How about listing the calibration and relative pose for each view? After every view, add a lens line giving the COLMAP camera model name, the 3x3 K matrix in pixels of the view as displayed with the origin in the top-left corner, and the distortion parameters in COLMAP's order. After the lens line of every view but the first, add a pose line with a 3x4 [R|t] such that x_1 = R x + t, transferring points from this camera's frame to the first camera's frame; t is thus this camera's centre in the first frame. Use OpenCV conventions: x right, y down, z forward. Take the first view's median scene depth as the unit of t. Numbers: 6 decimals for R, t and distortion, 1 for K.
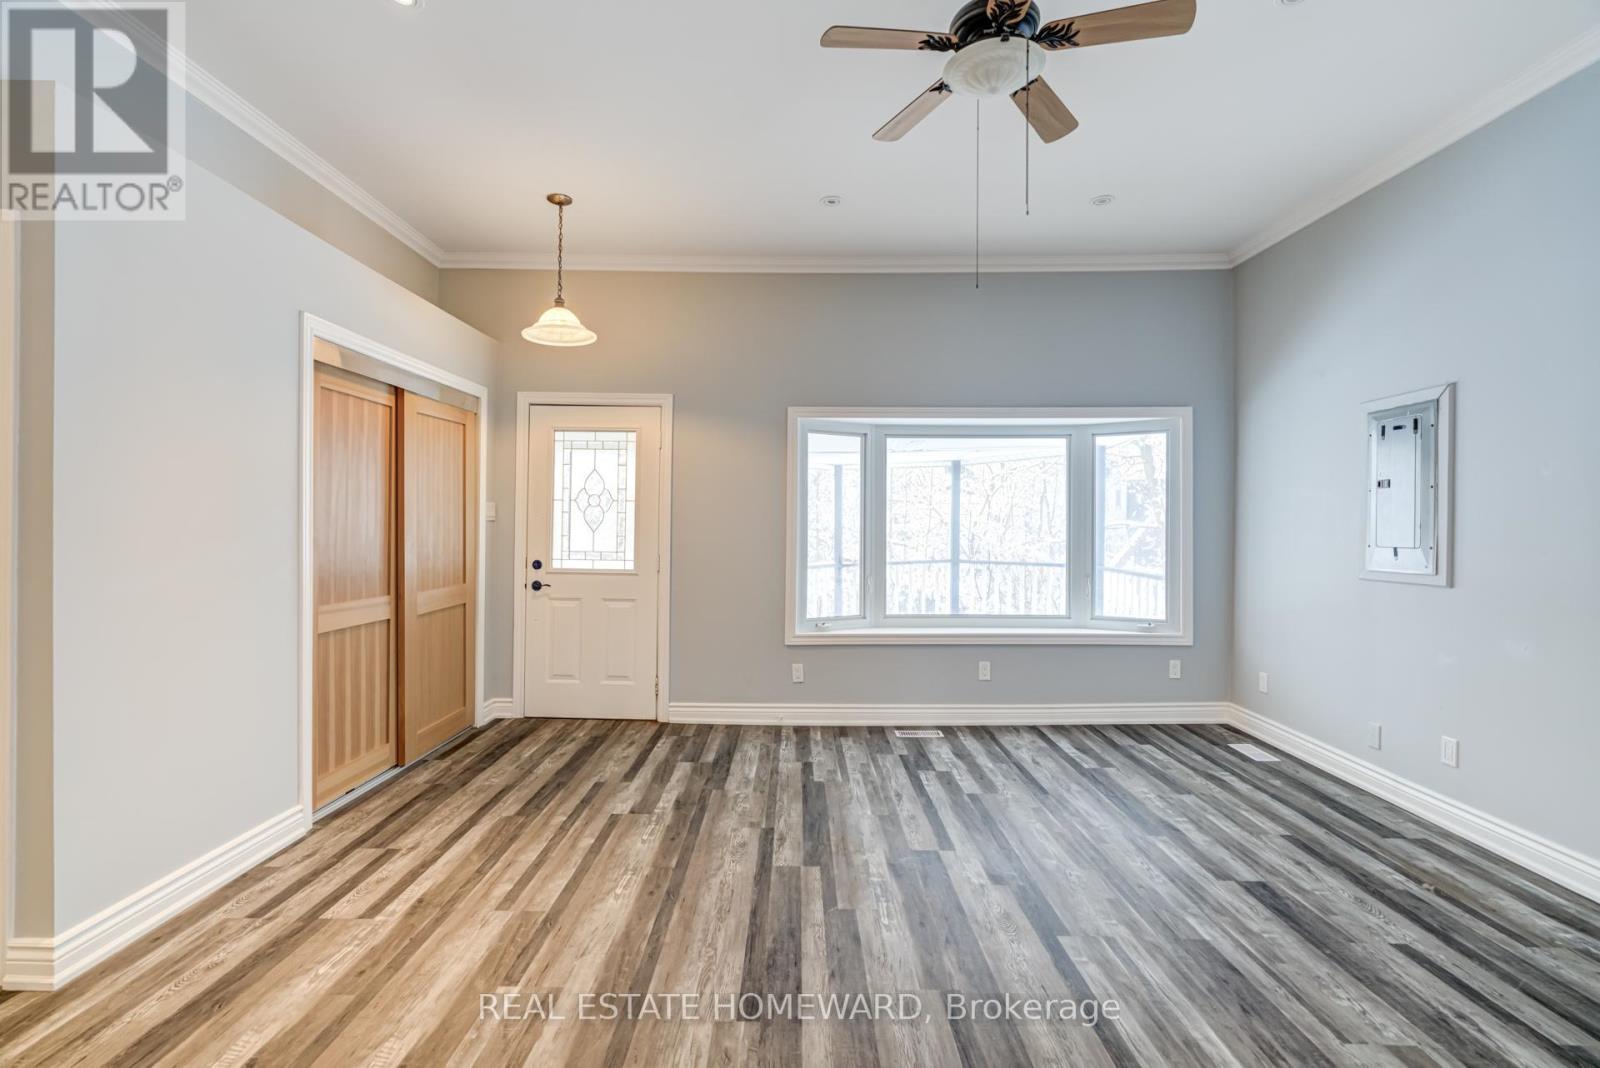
lens RADIAL K [[733.2, 0, 802.7], [0, 733.2, 520.5], [0, 0, 1]] dist [-0.031788, 0.014767]
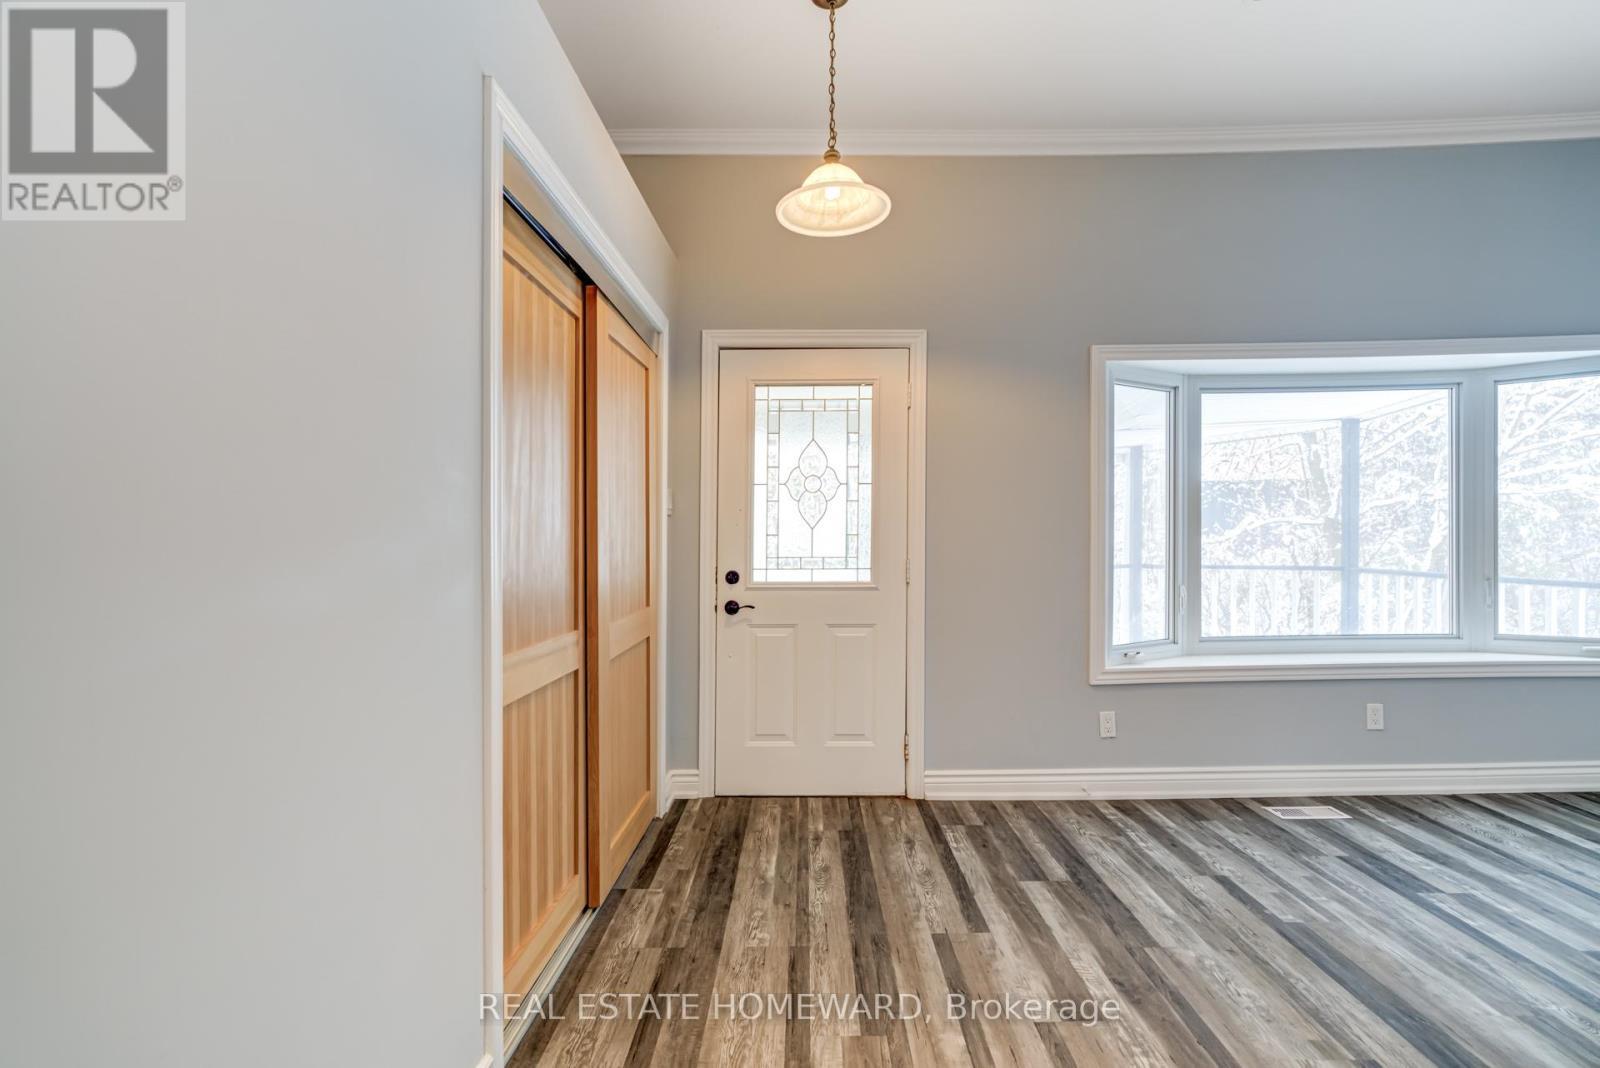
lens RADIAL K [[732.7, 0, 820.5], [0, 732.7, 526.1], [0, 0, 1]] dist [-0.021663, 0.016172]
pose [[0.999832, -0.017863, 0.004158, -0.366448], [0.017893, 0.999813, -0.007281, 0.023505], [-0.004027, 0.007354, 0.999965, 0.388578]]
